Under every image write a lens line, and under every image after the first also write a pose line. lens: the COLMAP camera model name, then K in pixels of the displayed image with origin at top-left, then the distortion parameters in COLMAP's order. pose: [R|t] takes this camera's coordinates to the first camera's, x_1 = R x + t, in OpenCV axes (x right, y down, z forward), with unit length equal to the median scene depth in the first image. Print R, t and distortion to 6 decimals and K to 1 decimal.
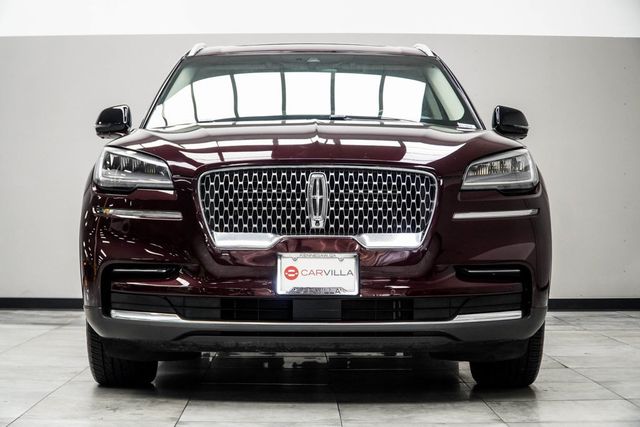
lens RADIAL K [[1275.3, 0, 320.0], [0, 1275.3, 213.5], [0, 0, 1]] dist [0.022040, 0.064256]
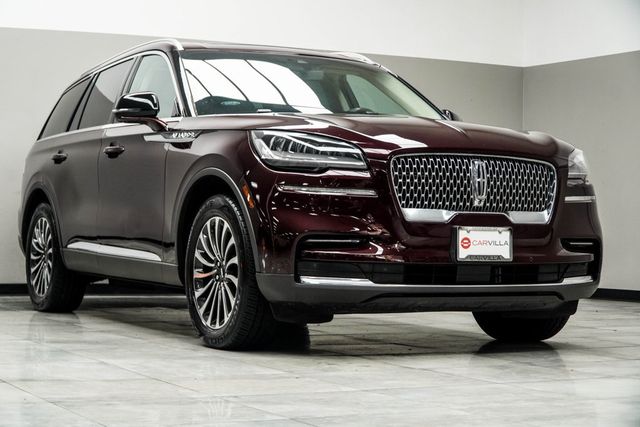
lens RADIAL K [[1275.3, 0, 320.0], [0, 1275.3, 213.5], [0, 0, 1]] dist [0.022040, 0.064256]
pose [[0.892912, 0.015486, 0.449965, -0.672827], [-0.011703, 0.999869, -0.011189, 0.033551], [-0.450079, 0.004725, 0.892976, -0.003667]]
